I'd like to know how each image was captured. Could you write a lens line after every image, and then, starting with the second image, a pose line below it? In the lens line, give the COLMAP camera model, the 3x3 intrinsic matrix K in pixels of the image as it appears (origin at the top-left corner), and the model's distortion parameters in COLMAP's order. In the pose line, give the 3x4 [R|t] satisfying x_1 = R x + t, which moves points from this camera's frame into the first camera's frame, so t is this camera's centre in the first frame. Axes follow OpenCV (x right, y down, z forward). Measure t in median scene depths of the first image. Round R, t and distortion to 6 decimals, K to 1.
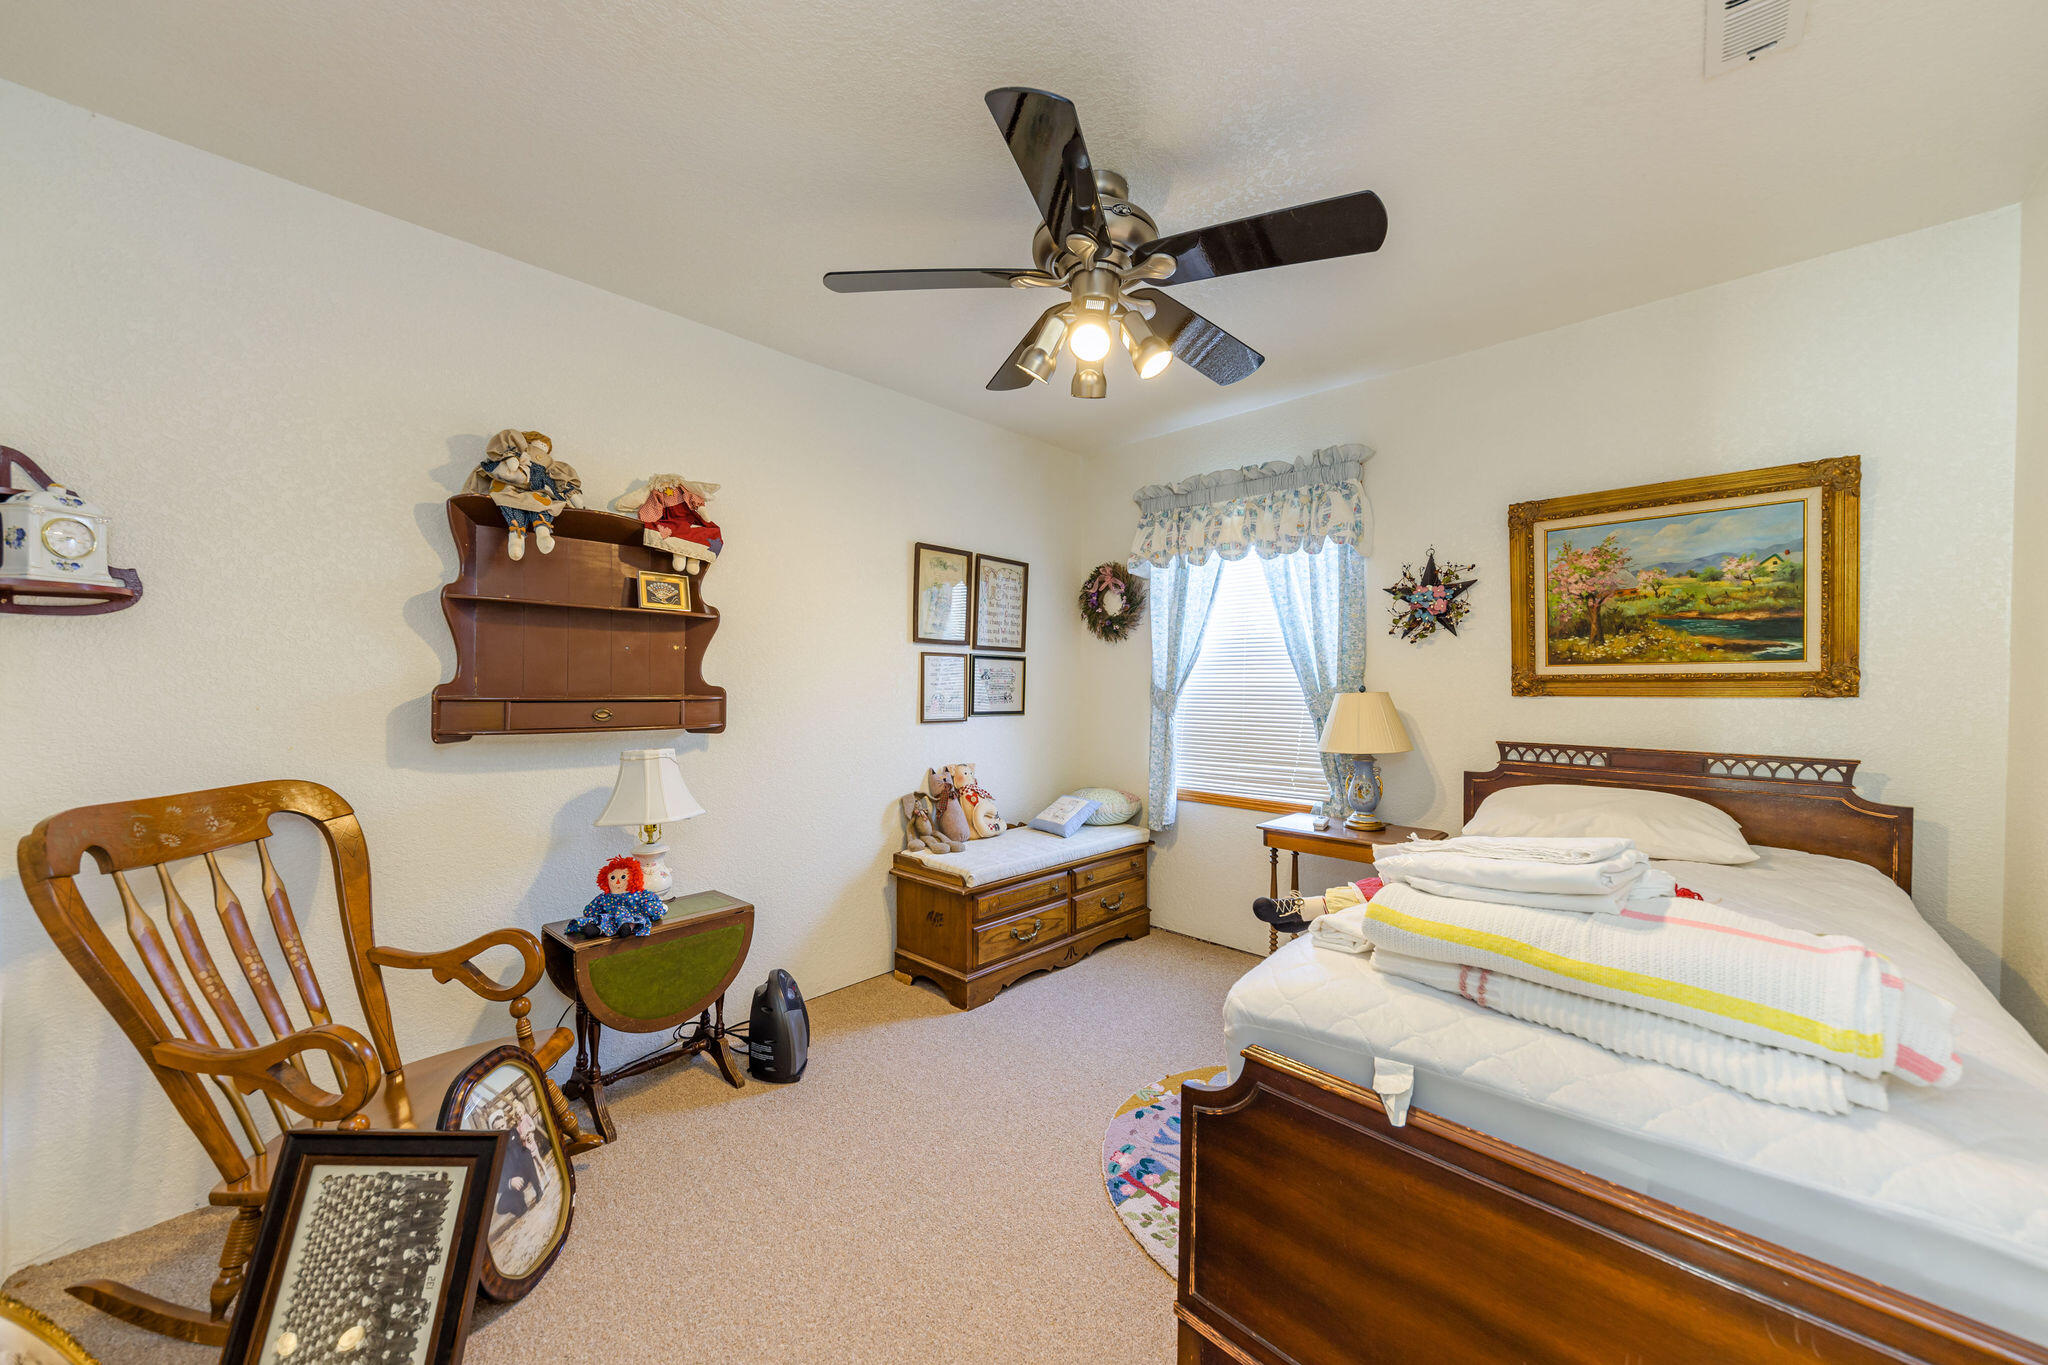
lens RADIAL K [[722.7, 0, 1024.6], [0, 722.7, 692.2], [0, 0, 1]] dist [-0.000415, -0.000109]
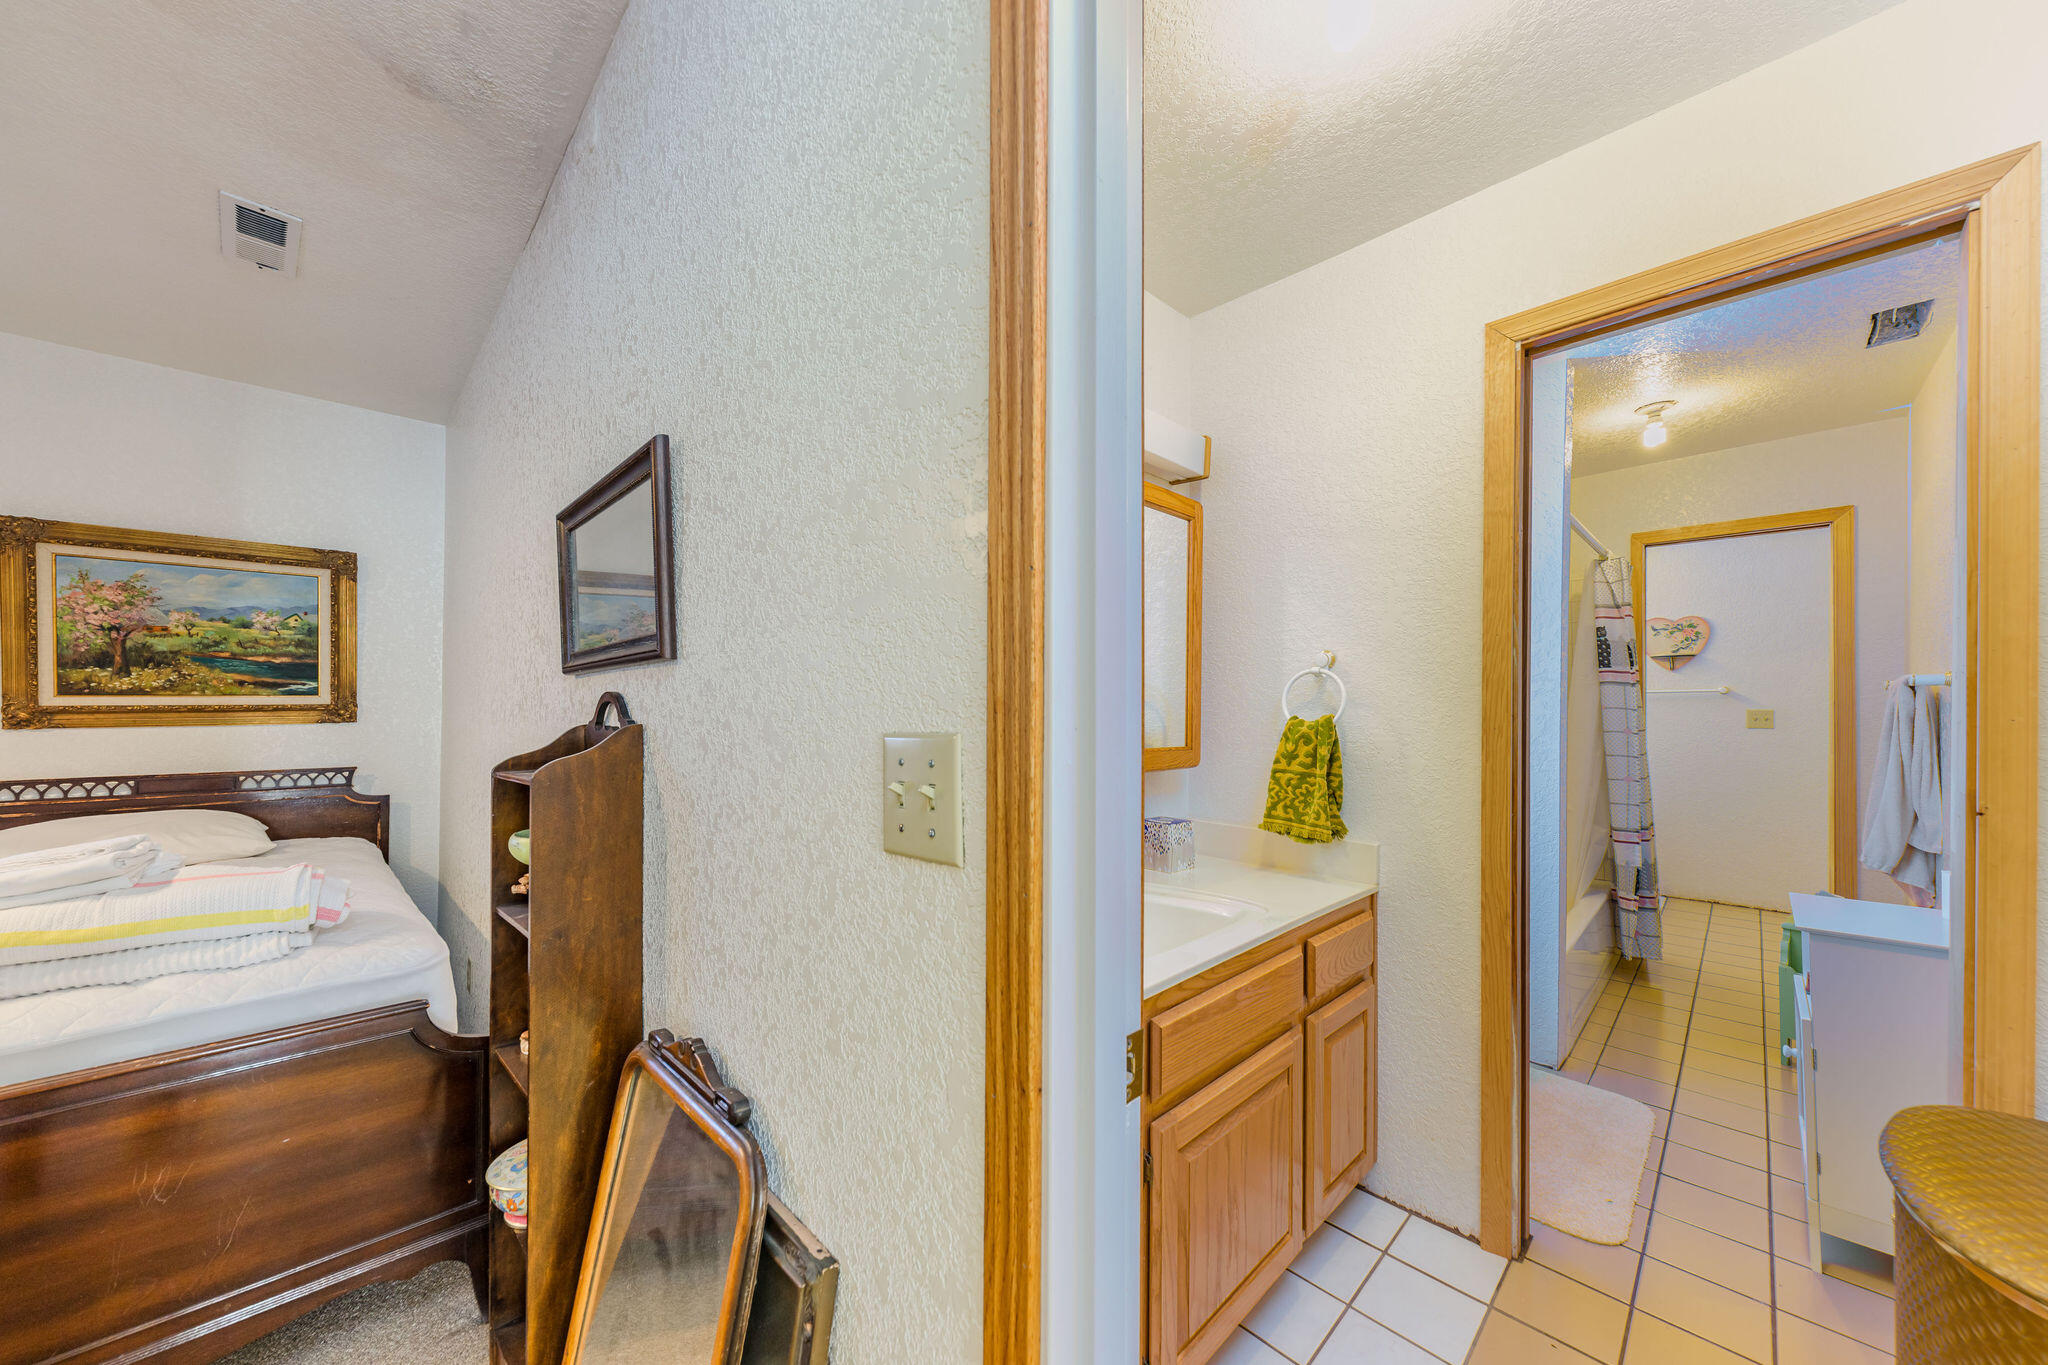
lens RADIAL K [[714.3, 0, 1040.9], [0, 714.3, 697.4], [0, 0, 1]] dist [0.016224, -0.005836]
pose [[0.004146, 0.014775, 0.999882, -0.248557], [0.019885, 0.999692, -0.014855, 0.005354], [-0.999794, 0.019944, 0.003851, -0.337466]]
